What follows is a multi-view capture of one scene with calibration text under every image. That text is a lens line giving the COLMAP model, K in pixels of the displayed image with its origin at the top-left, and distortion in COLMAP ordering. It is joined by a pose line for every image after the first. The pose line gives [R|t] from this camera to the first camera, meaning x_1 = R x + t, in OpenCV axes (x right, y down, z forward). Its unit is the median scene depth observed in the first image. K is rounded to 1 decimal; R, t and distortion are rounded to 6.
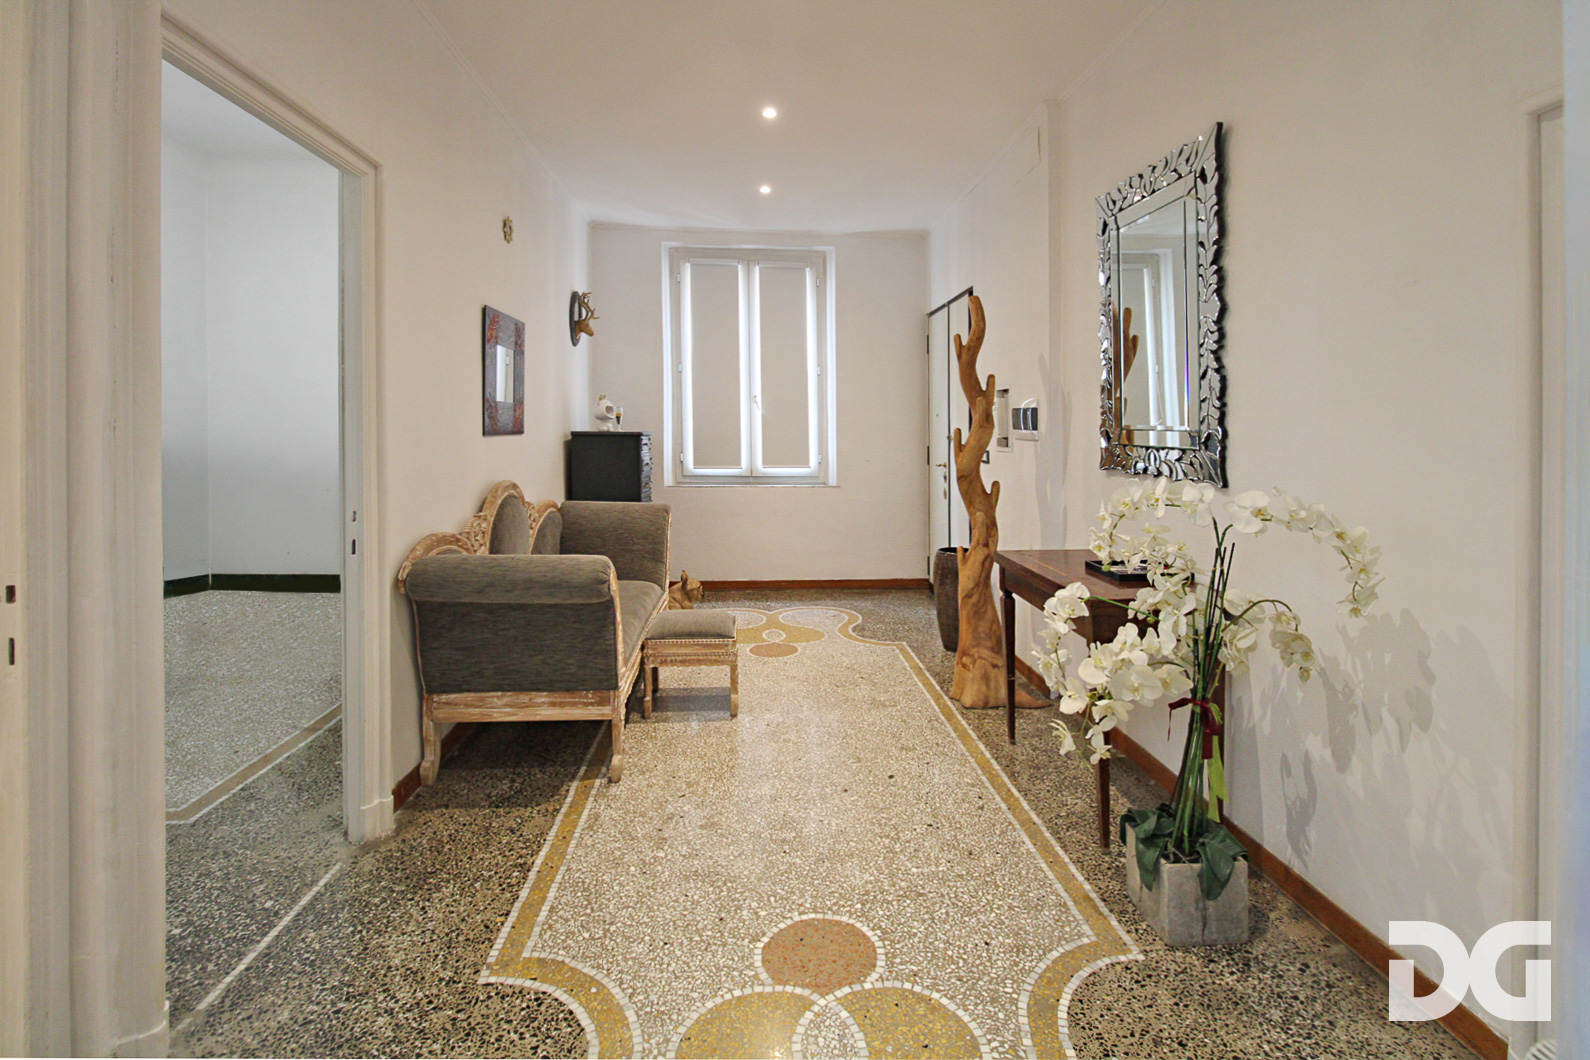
lens RADIAL K [[747.2, 0, 799.4], [0, 747.2, 430.2], [0, 0, 1]] dist [0.001608, -0.013726]
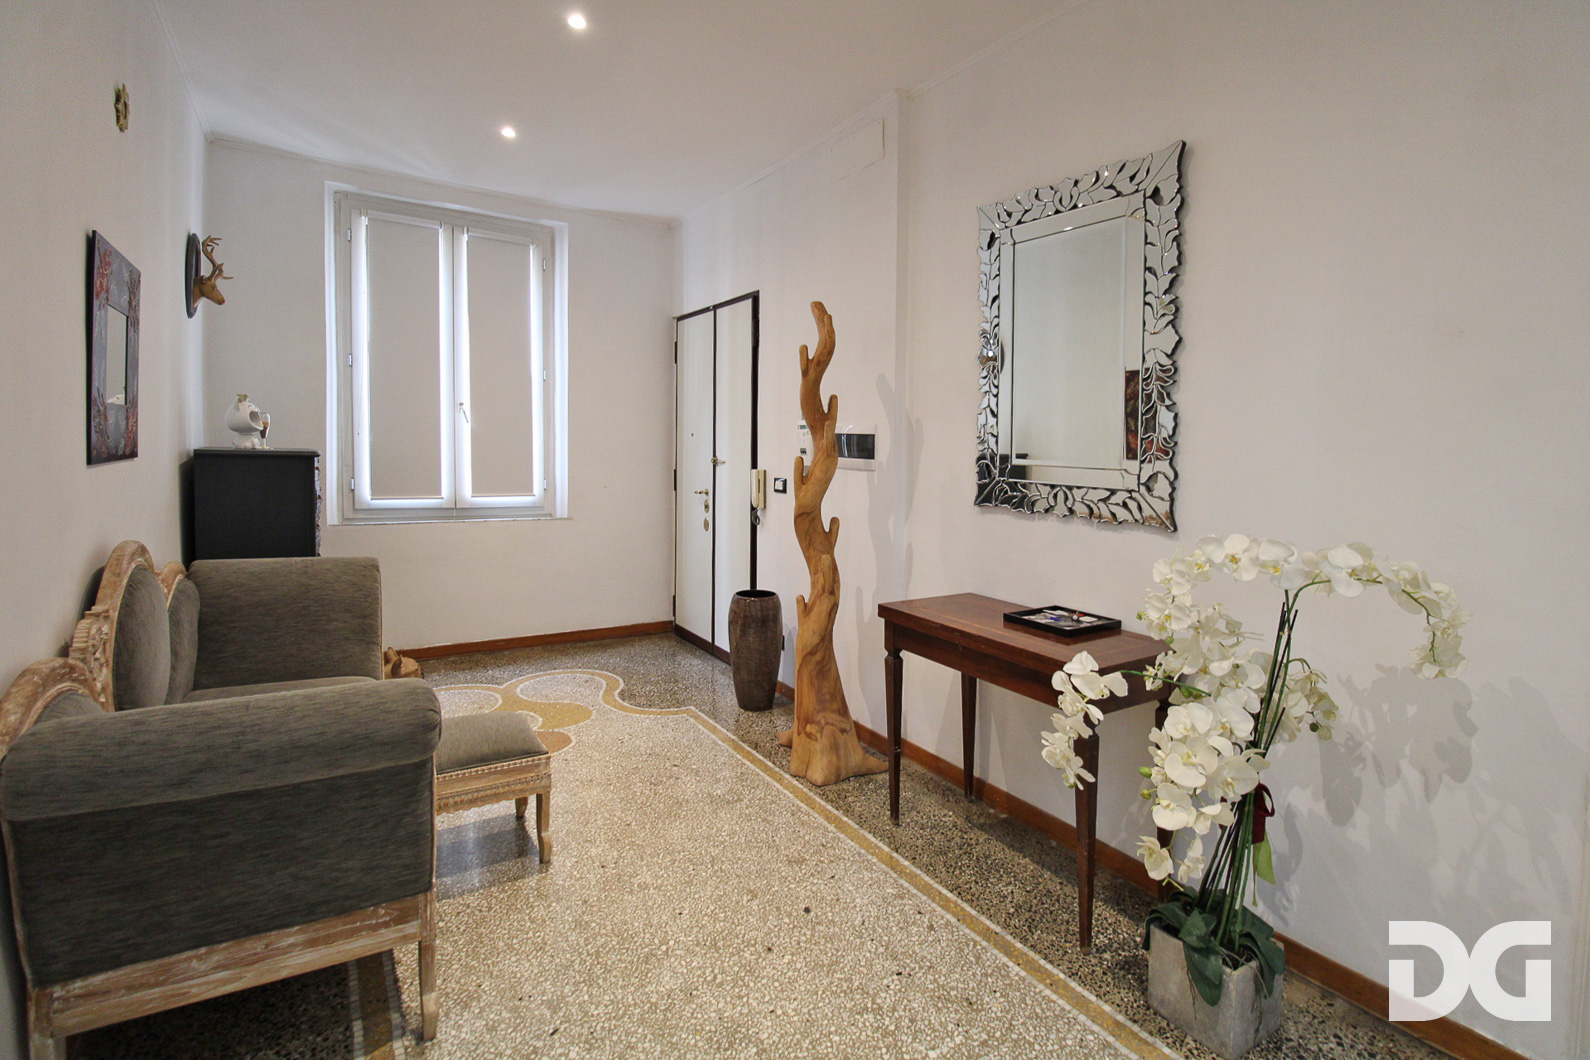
lens RADIAL K [[770.9, 0, 794.1], [0, 770.9, 459.1], [0, 0, 1]] dist [0.002007, -0.016904]
pose [[0.888020, 0.007667, 0.459740, -0.236954], [-0.018159, 0.999666, 0.018404, -0.018688], [-0.459445, -0.024691, 0.887863, 0.276063]]
